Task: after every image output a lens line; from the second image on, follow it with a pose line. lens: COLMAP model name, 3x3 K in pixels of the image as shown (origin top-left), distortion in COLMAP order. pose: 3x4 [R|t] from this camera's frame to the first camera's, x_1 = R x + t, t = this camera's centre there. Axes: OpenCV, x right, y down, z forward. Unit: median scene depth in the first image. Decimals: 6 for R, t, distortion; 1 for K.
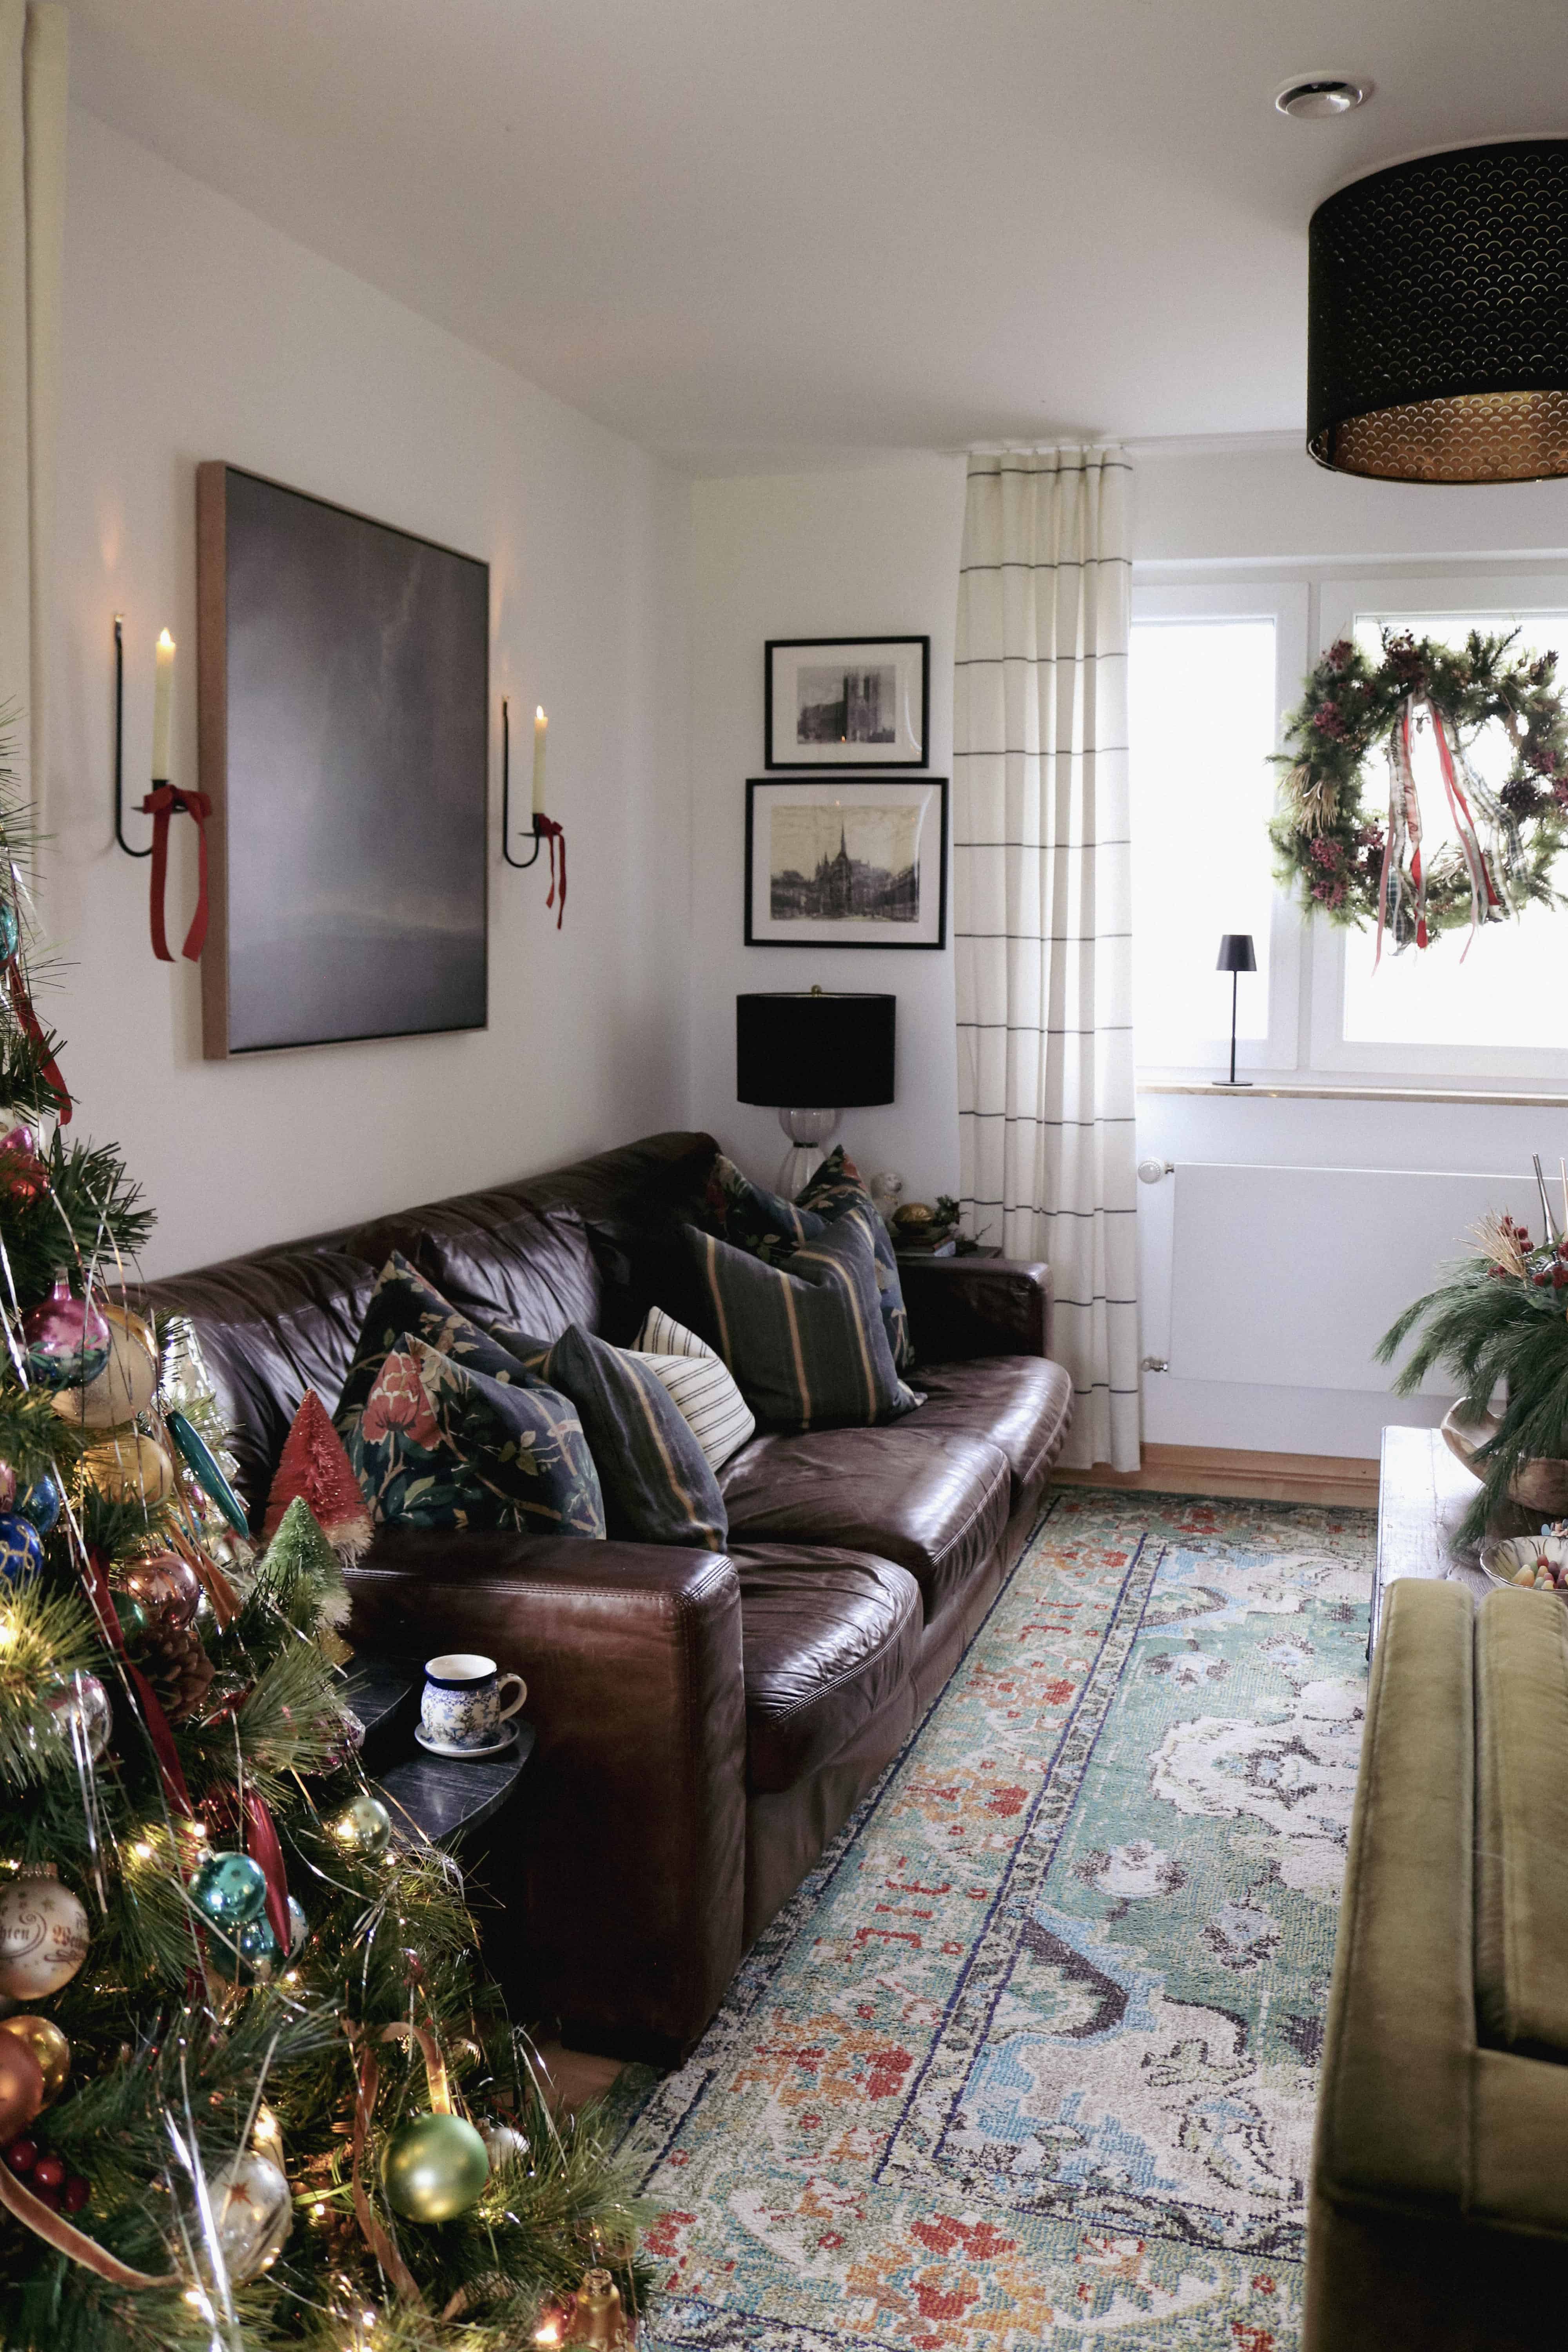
lens RADIAL K [[1977.0, 0, 780.0], [0, 1977.0, 1164.8], [0, 0, 1]] dist [-0.150977, 0.122612]
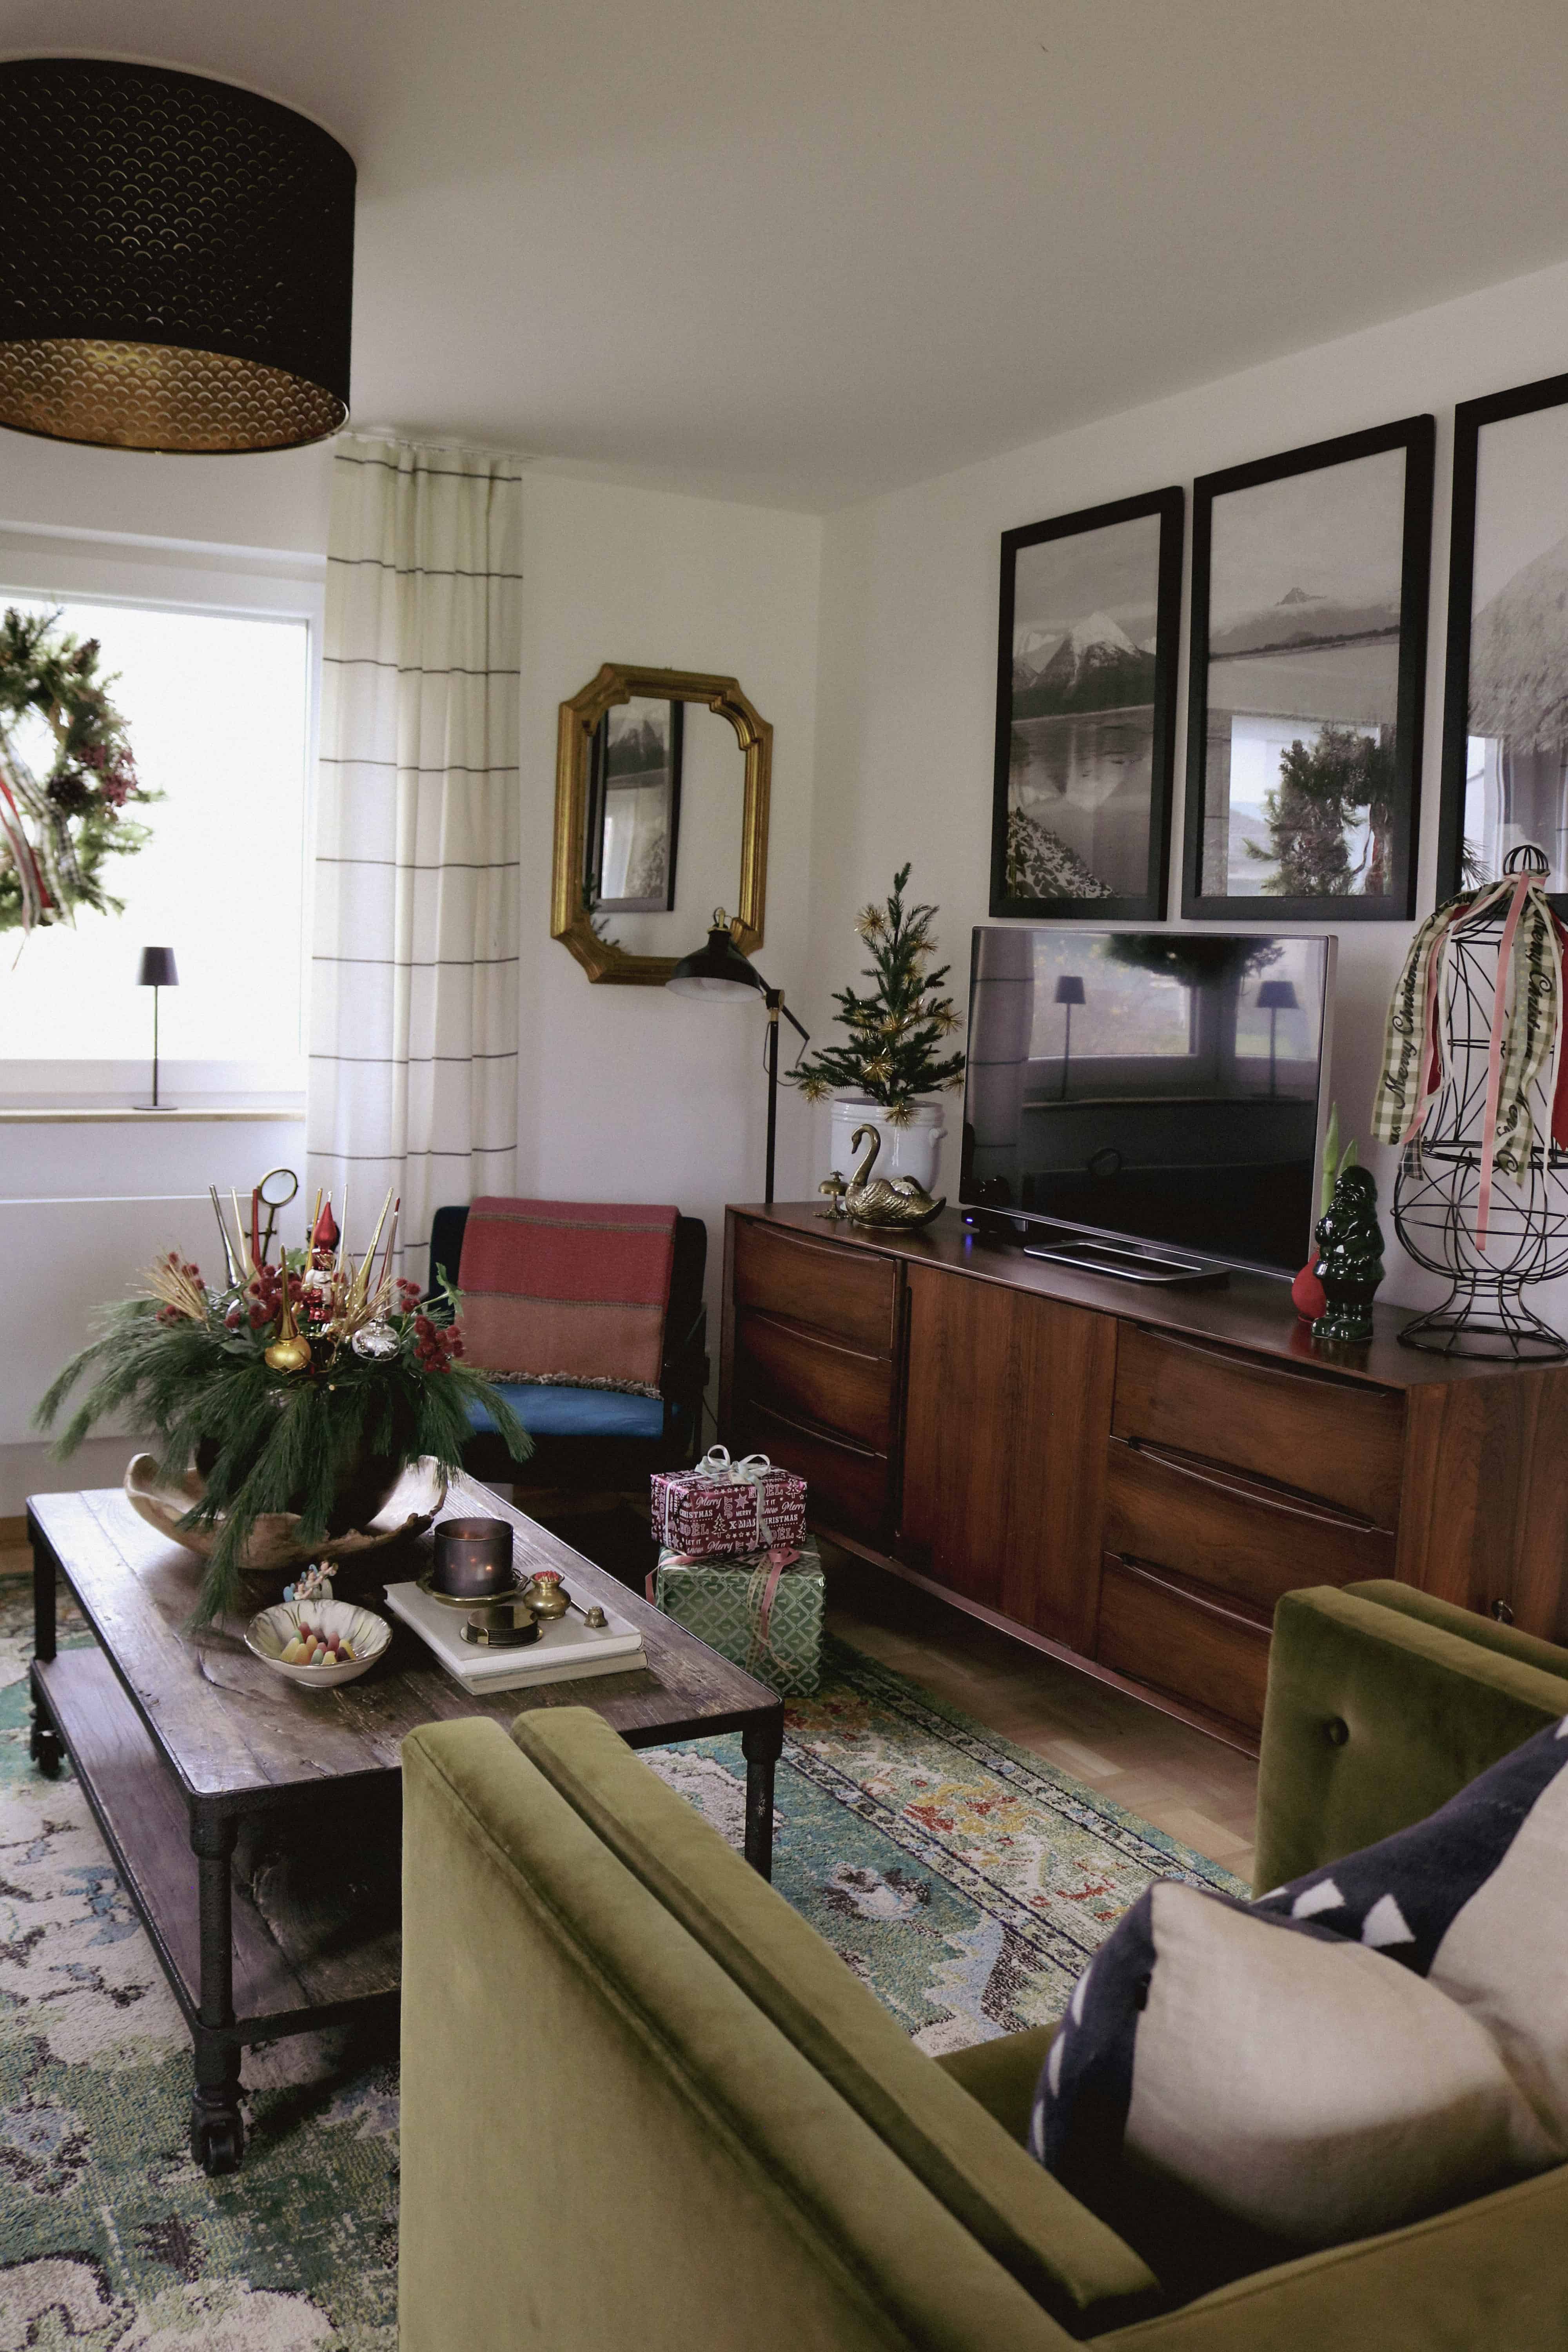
lens RADIAL K [[1977.0, 0, 780.0], [0, 1977.0, 1164.8], [0, 0, 1]] dist [-0.150977, 0.122612]
pose [[0.689200, -0.057379, 0.722296, -0.063026], [0.054975, 0.998127, 0.026835, -0.016944], [-0.722483, 0.021214, 0.691064, 0.110151]]
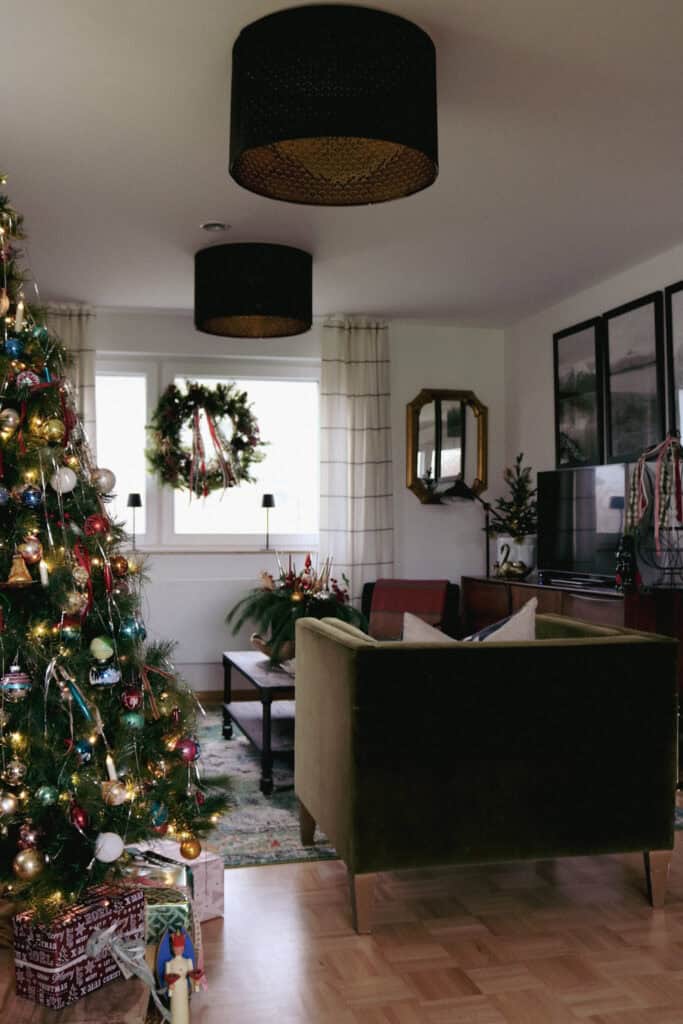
lens RADIAL K [[1053.9, 0, 341.5], [0, 1053.9, 512.0], [0, 0, 1]] dist [-0.133624, -0.004491]
pose [[0.853565, 0.002319, 0.520981, -0.277320], [0.067864, 0.990975, -0.115600, 0.093657], [-0.516547, 0.134028, 0.845704, -0.345829]]
